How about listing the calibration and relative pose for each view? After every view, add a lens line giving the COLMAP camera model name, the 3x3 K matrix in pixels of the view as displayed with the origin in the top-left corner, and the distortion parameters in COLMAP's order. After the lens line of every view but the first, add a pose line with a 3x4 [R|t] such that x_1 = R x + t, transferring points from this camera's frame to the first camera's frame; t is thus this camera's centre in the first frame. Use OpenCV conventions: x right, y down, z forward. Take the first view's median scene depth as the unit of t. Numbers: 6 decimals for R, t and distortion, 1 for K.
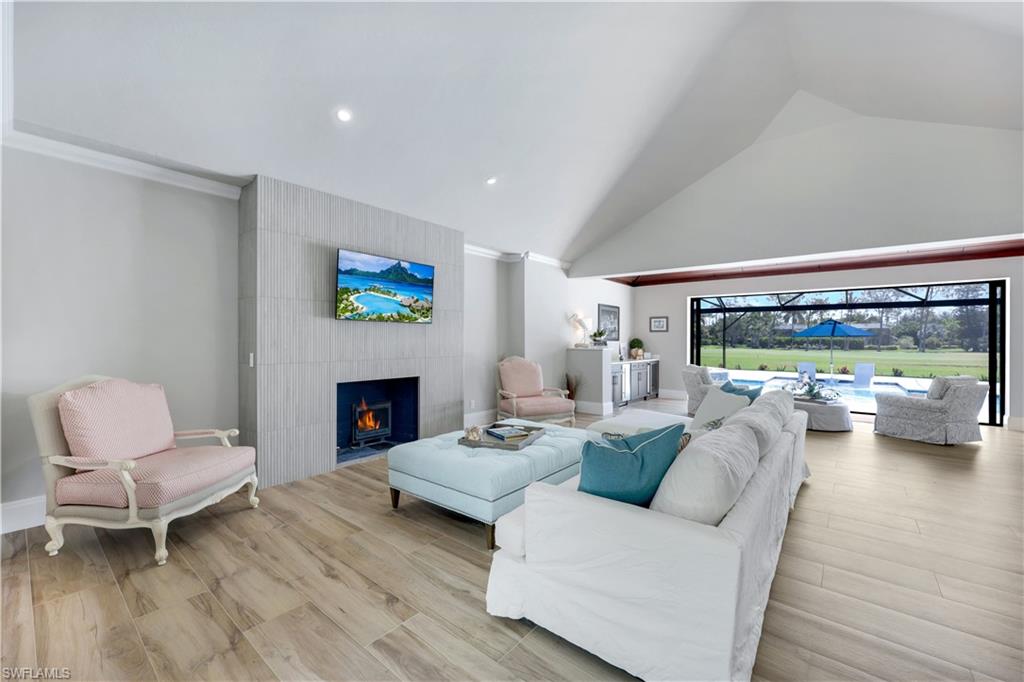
lens RADIAL K [[420.8, 0, 505.3], [0, 420.8, 341.0], [0, 0, 1]] dist [0.003447, 0.000499]
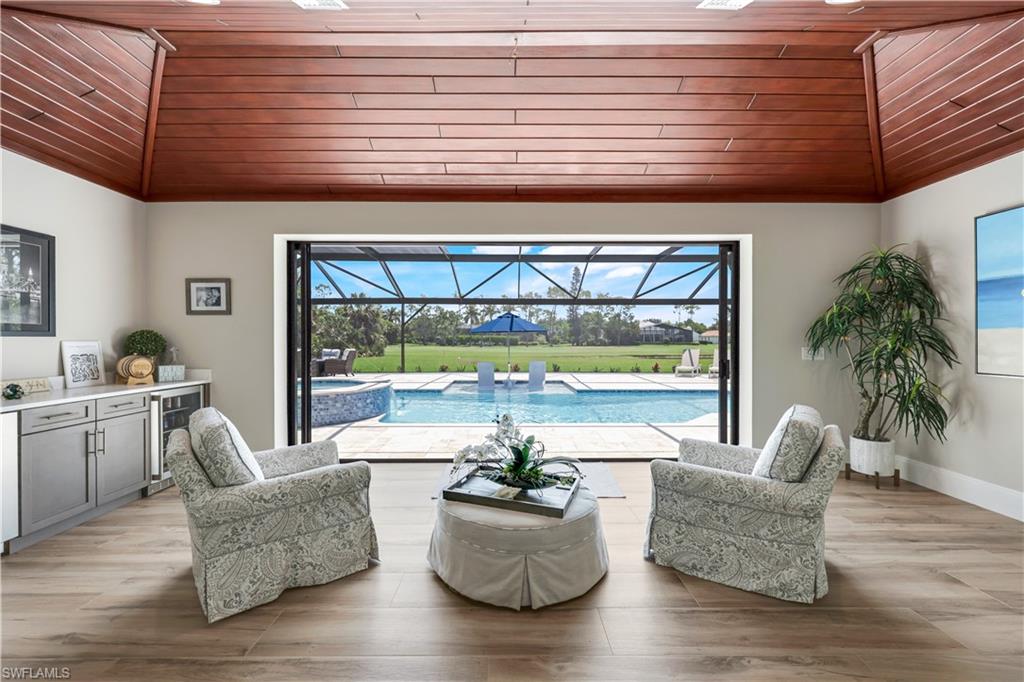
lens RADIAL K [[420.8, 0, 517.6], [0, 420.8, 341.3], [0, 0, 1]] dist [0.003447, 0.000499]
pose [[0.759136, -0.009668, 0.650861, 0.473123], [0.007359, 0.999953, 0.006271, 0.006349], [-0.650891, 0.000029, 0.759171, 0.703918]]
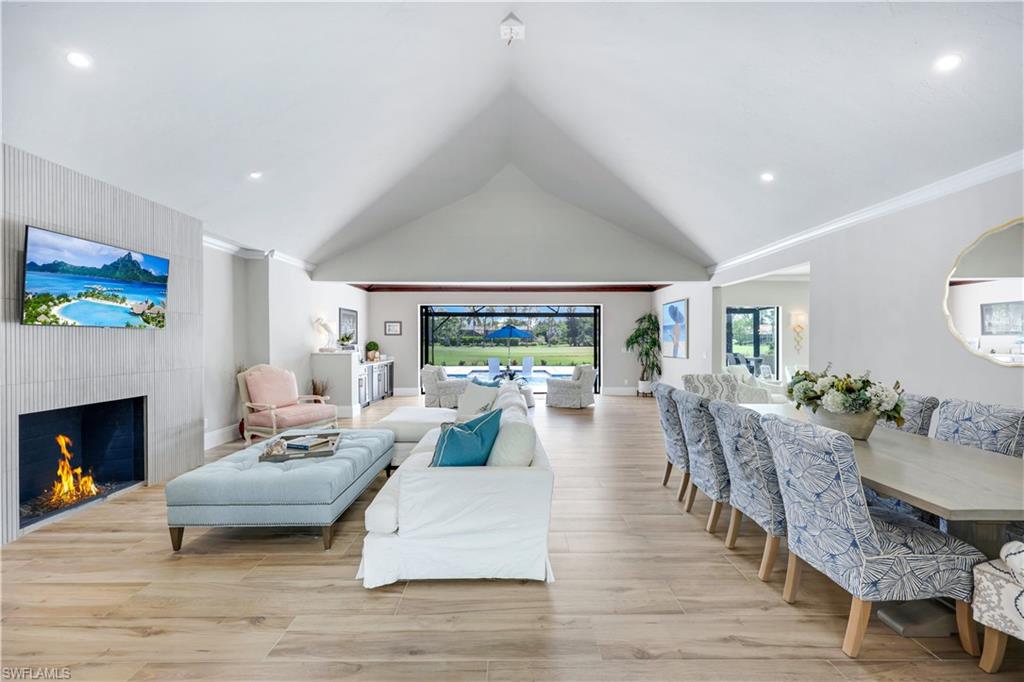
lens RADIAL K [[420.8, 0, 513.2], [0, 420.8, 343.8], [0, 0, 1]] dist [0.003447, 0.000499]
pose [[0.767066, -0.013361, 0.641429, -0.138617], [0.008094, 0.999905, 0.011149, -0.013356], [-0.641517, -0.003360, 0.767102, -0.046623]]
